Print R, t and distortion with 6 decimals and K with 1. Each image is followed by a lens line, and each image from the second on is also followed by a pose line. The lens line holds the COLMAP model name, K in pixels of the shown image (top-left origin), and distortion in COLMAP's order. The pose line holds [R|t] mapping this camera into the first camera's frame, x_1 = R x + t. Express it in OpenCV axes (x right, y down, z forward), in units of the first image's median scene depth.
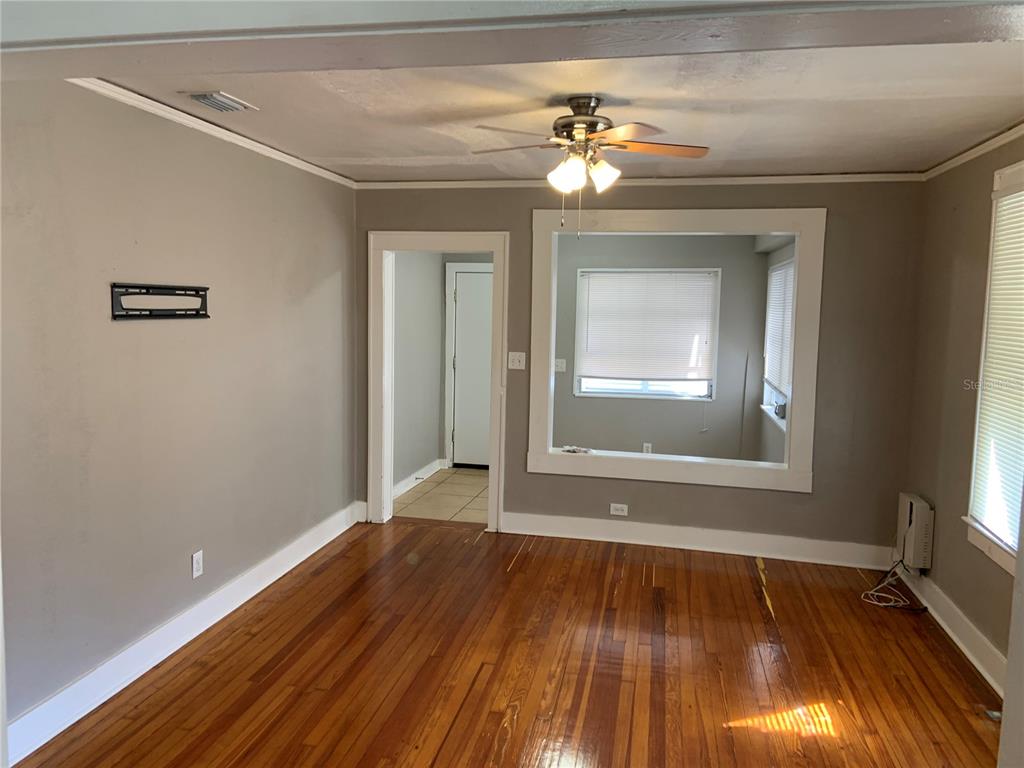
lens RADIAL K [[768.1, 0, 490.2], [0, 768.1, 366.4], [0, 0, 1]] dist [0.086113, -0.119827]
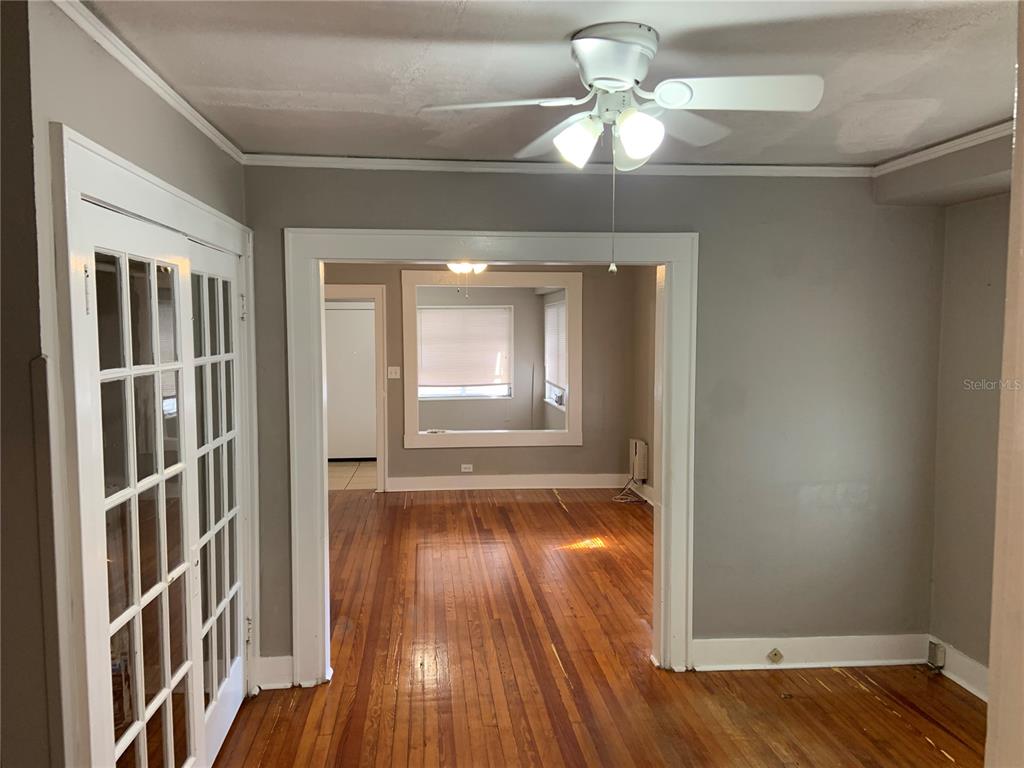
lens RADIAL K [[768.1, 0, 507.6], [0, 768.1, 381.4], [0, 0, 1]] dist [0.086113, -0.119827]
pose [[0.946125, -0.043931, 0.320806, -0.230101], [0.047825, 0.998847, -0.004265, 0.025733], [-0.320249, 0.019378, 0.947135, -0.449491]]
